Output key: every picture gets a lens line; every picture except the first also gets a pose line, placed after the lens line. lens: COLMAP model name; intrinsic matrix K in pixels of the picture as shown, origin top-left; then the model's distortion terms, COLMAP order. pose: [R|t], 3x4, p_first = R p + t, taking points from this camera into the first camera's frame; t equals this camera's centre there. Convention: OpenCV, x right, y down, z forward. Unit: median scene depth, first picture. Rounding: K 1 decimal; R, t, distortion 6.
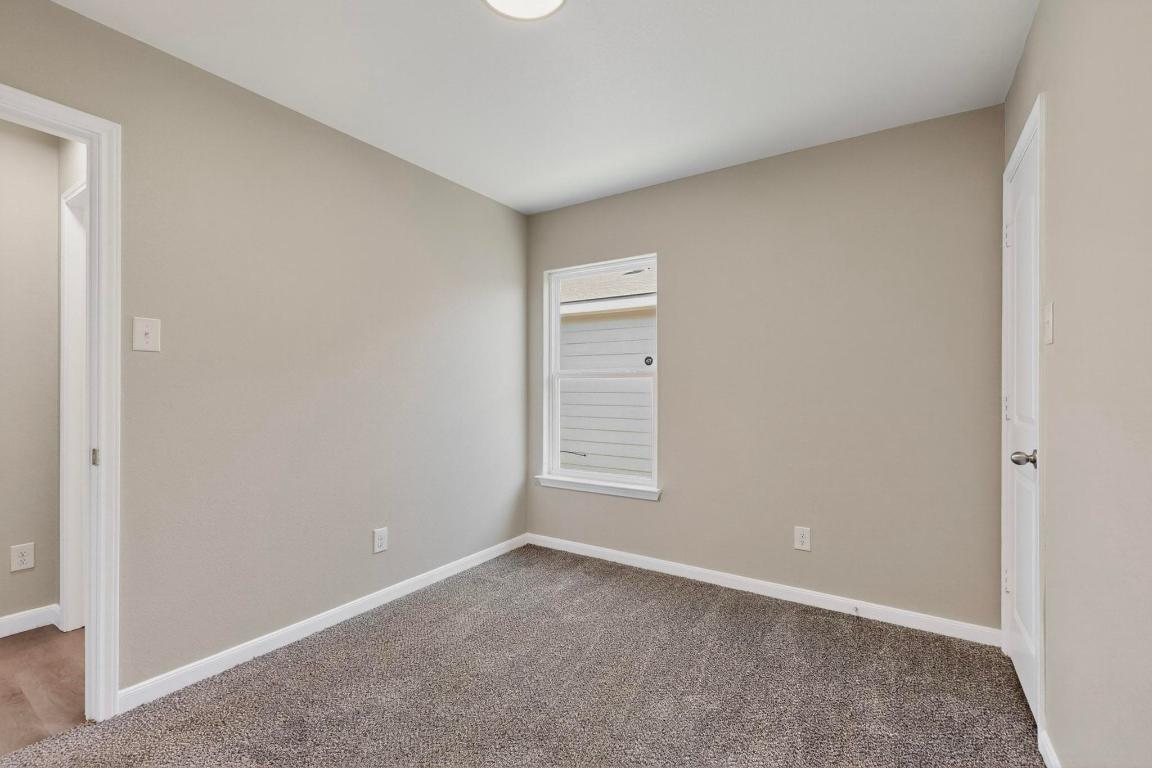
lens RADIAL K [[509.8, 0, 576.0], [0, 509.8, 384.0], [0, 0, 1]] dist [0.008797, 0.000046]
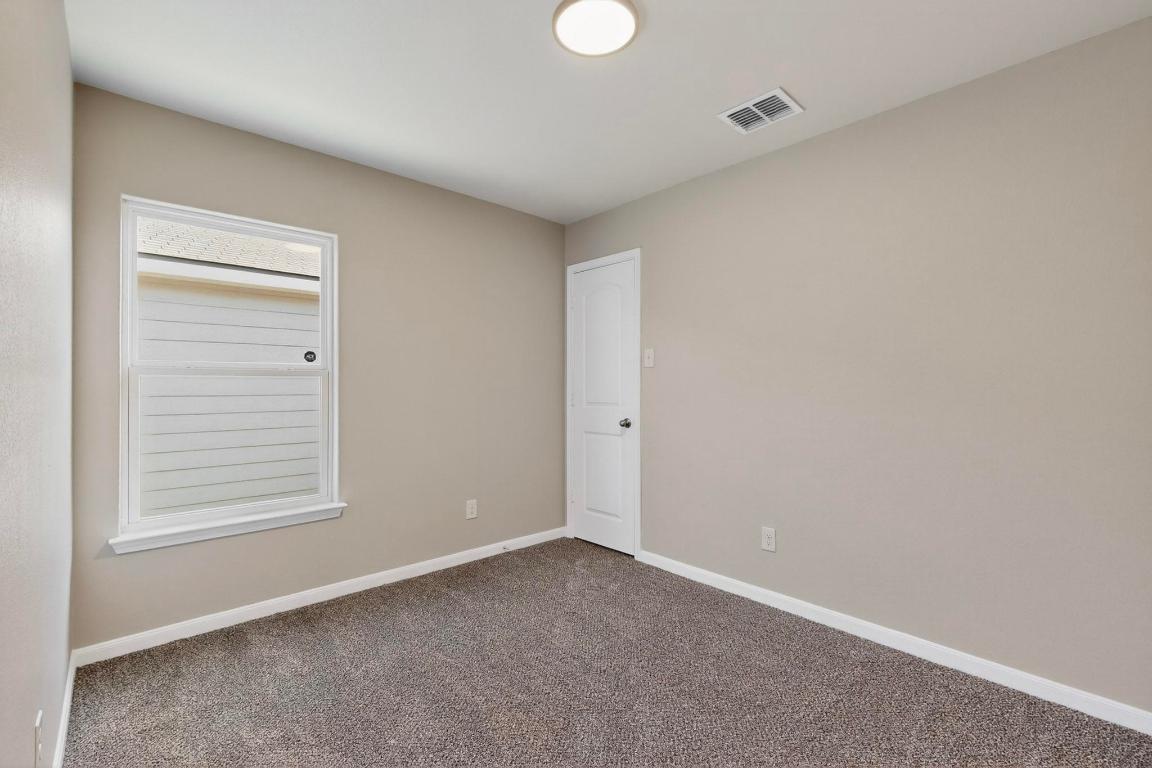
lens RADIAL K [[502.1, 0, 576.0], [0, 502.1, 384.0], [0, 0, 1]] dist [0.001143, 0.000065]
pose [[0.238629, 0.005758, 0.971094, -0.571867], [-0.004261, 0.999979, -0.004882, 0.001979], [-0.971102, -0.002973, 0.238648, 0.385770]]
